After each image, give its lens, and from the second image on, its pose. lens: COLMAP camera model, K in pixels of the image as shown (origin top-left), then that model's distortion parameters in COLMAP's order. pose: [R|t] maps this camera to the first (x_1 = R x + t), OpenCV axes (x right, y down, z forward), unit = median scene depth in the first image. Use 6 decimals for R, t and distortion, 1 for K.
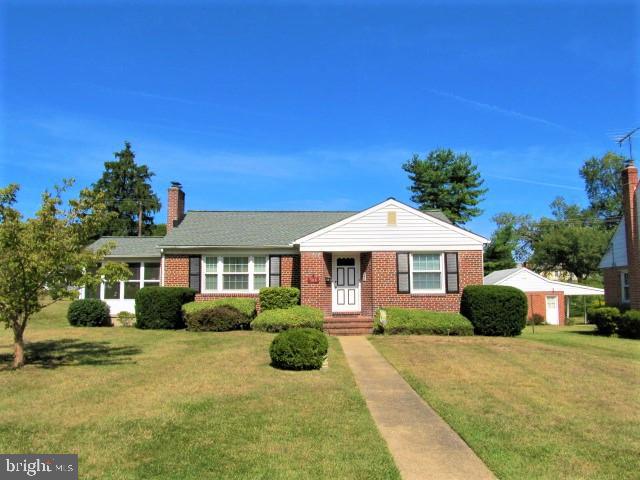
lens RADIAL K [[525.5, 0, 320.0], [0, 525.5, 240.0], [0, 0, 1]] dist [-0.064698, 0.024922]
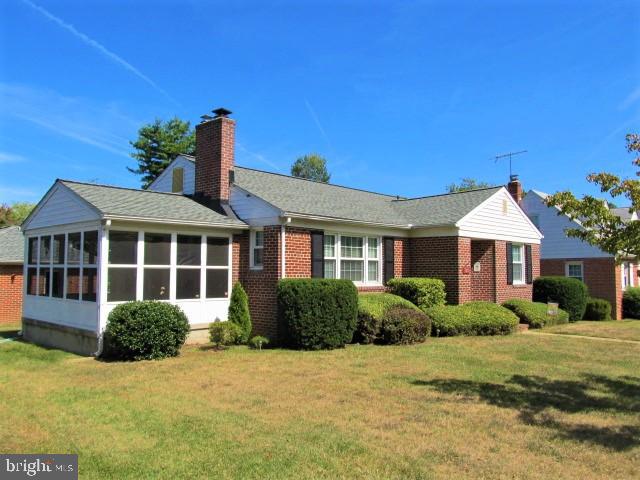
lens RADIAL K [[525.5, 0, 320.0], [0, 525.5, 240.0], [0, 0, 1]] dist [-0.064698, 0.024922]
pose [[0.707287, 0.049557, 0.705188, -0.727122], [-0.075495, 0.997130, 0.005646, 0.037170], [-0.702884, -0.057232, 0.708998, 0.525499]]
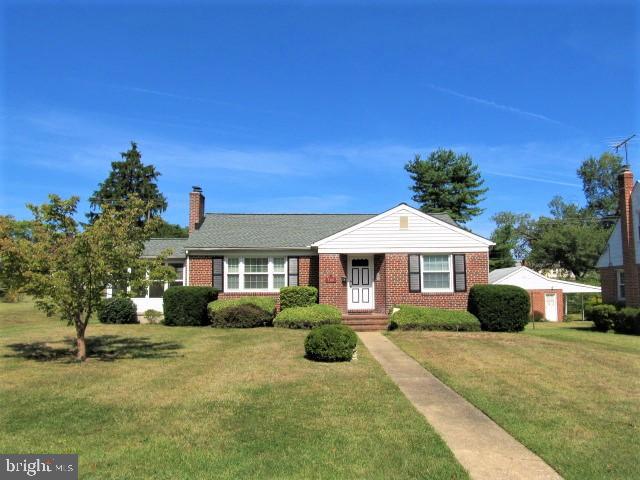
lens RADIAL K [[525.5, 0, 320.0], [0, 525.5, 240.0], [0, 0, 1]] dist [-0.064698, 0.024922]
pose [[0.999990, -0.000532, 0.004390, -0.036630], [0.000507, 0.999983, 0.005775, -0.010670], [-0.004393, -0.005773, 0.999974, -0.066374]]
